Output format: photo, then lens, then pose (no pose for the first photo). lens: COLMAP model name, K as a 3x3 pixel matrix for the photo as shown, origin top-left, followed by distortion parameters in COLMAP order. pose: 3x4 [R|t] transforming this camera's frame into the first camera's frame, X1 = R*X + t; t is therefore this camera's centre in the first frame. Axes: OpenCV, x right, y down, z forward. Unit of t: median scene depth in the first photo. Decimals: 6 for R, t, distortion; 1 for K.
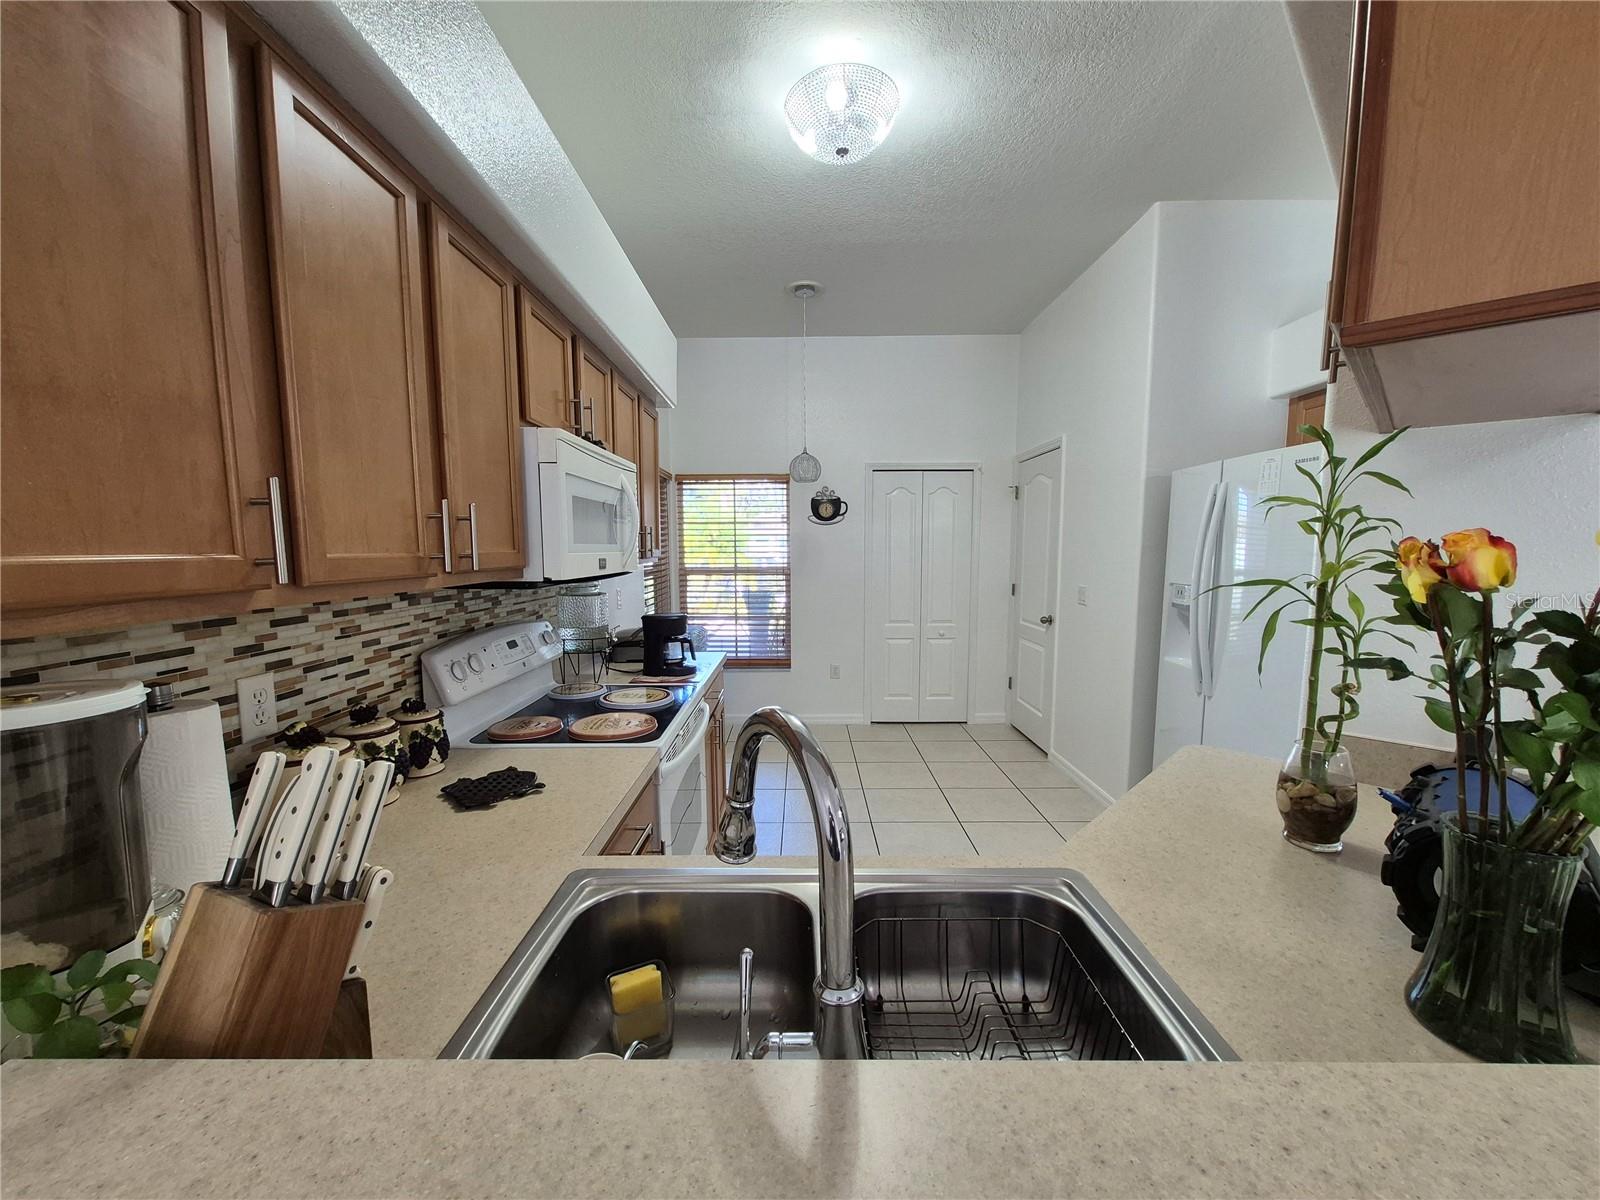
lens RADIAL K [[629.4, 0, 795.8], [0, 629.4, 610.3], [0, 0, 1]] dist [0.000680, -0.000466]
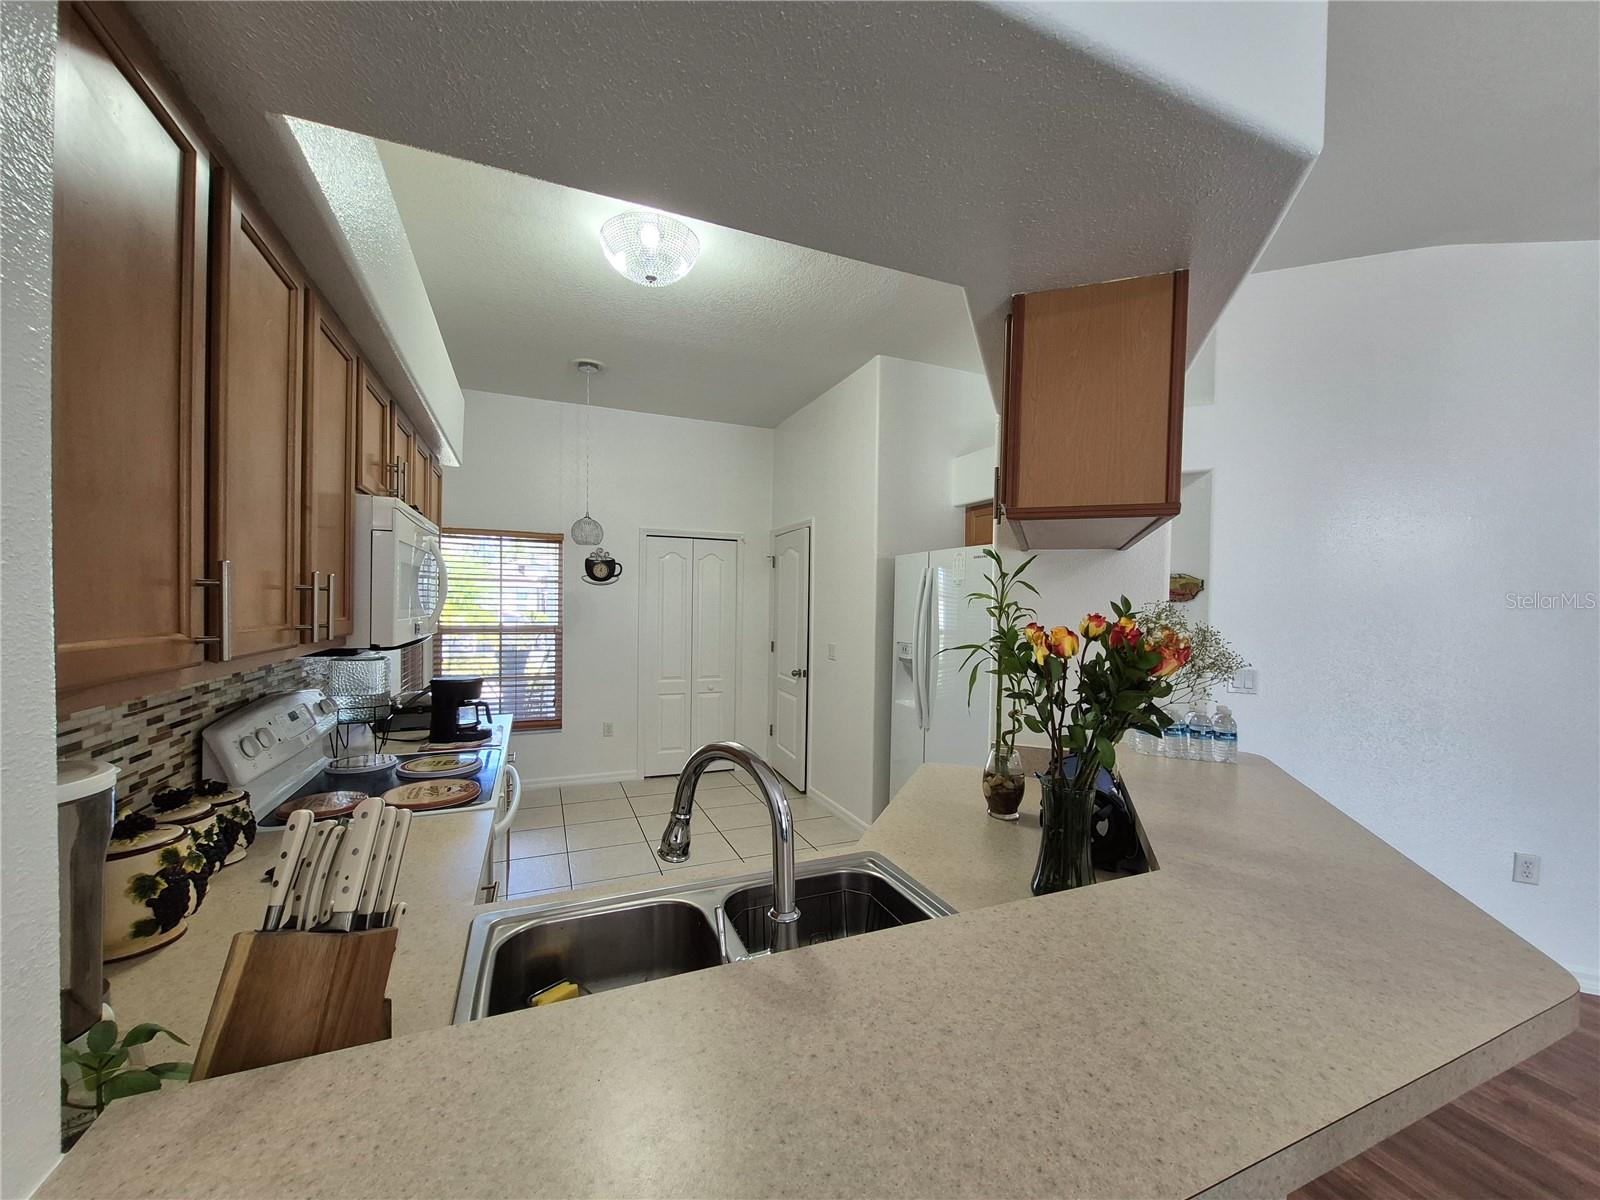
lens RADIAL K [[629.4, 0, 800.0], [0, 629.4, 603.4], [0, 0, 1]] dist [0.000680, -0.000466]
pose [[0.916155, 0.018738, 0.400386, -0.174613], [0.020484, 0.995413, -0.093457, -0.009534], [-0.400300, 0.093822, 0.911568, -0.170082]]
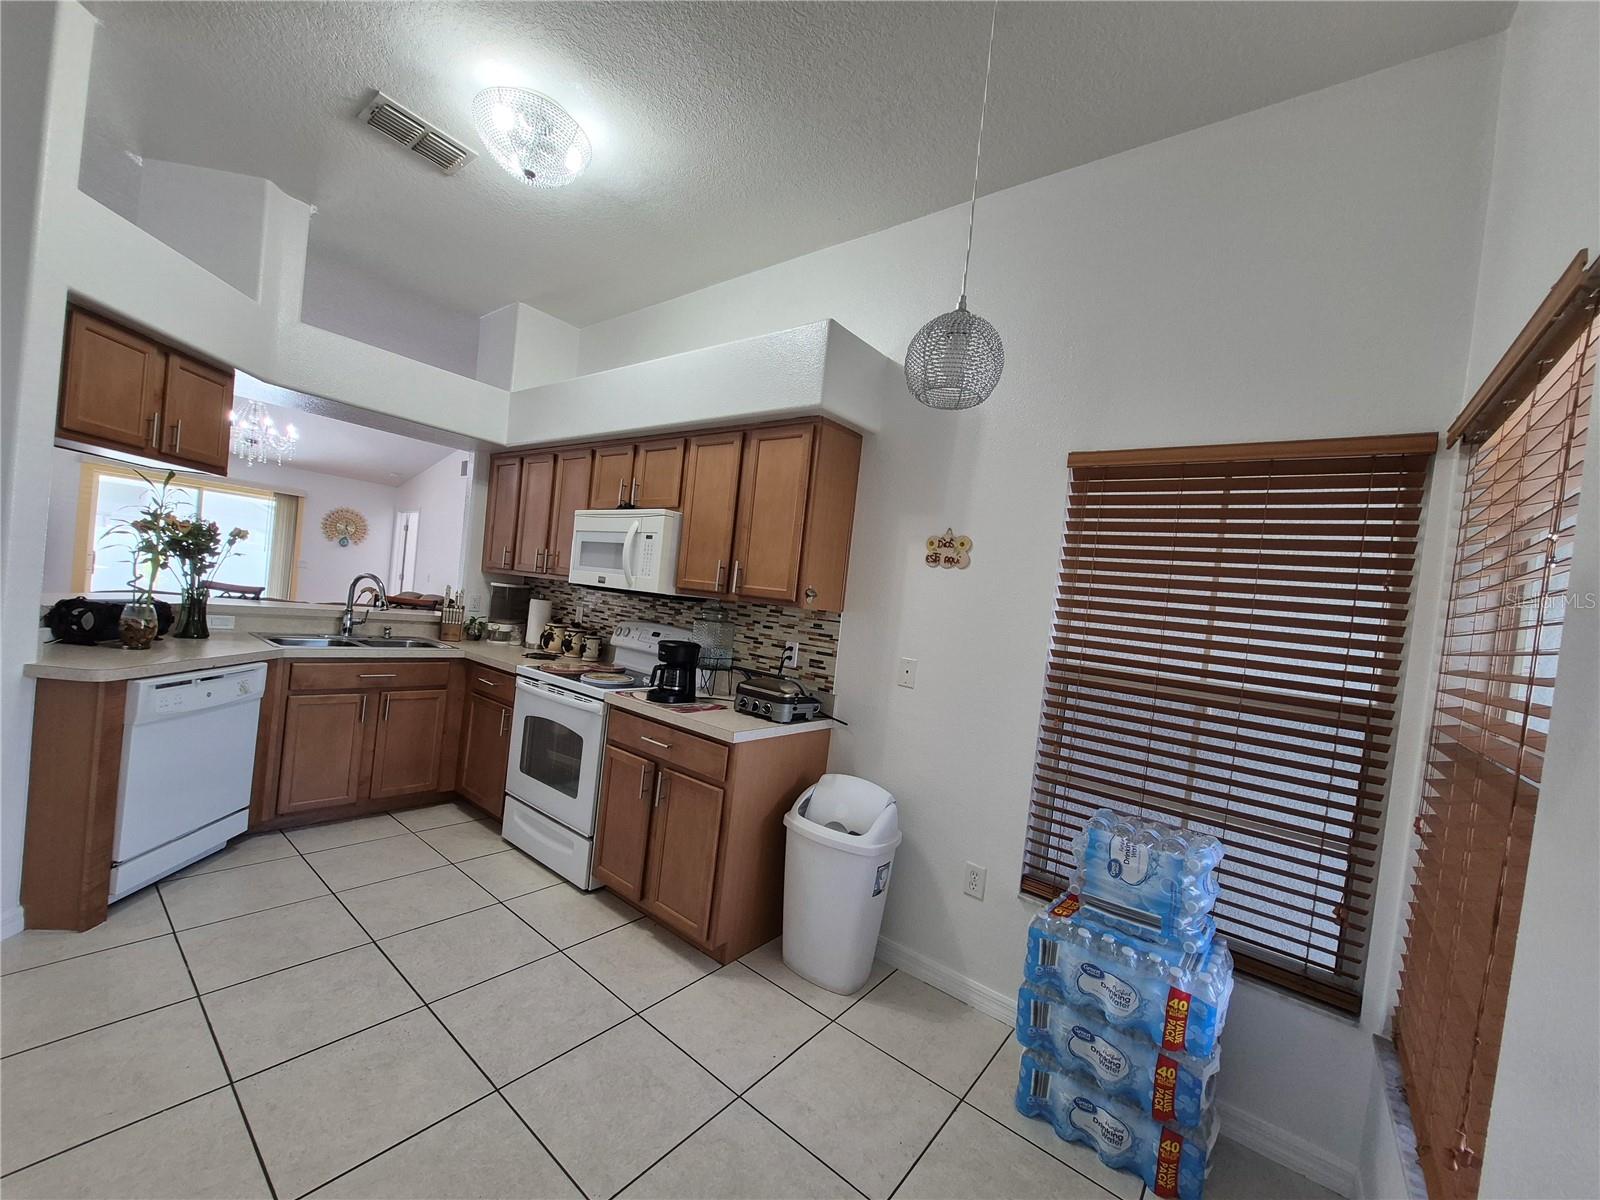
lens RADIAL K [[629.4, 0, 798.5], [0, 629.4, 608.1], [0, 0, 1]] dist [0.000680, -0.000466]
pose [[-0.608789, -0.049335, -0.791796, 0.771405], [-0.184864, 0.979411, 0.081111, -0.263416], [0.771493, 0.195755, -0.605375, 2.746899]]
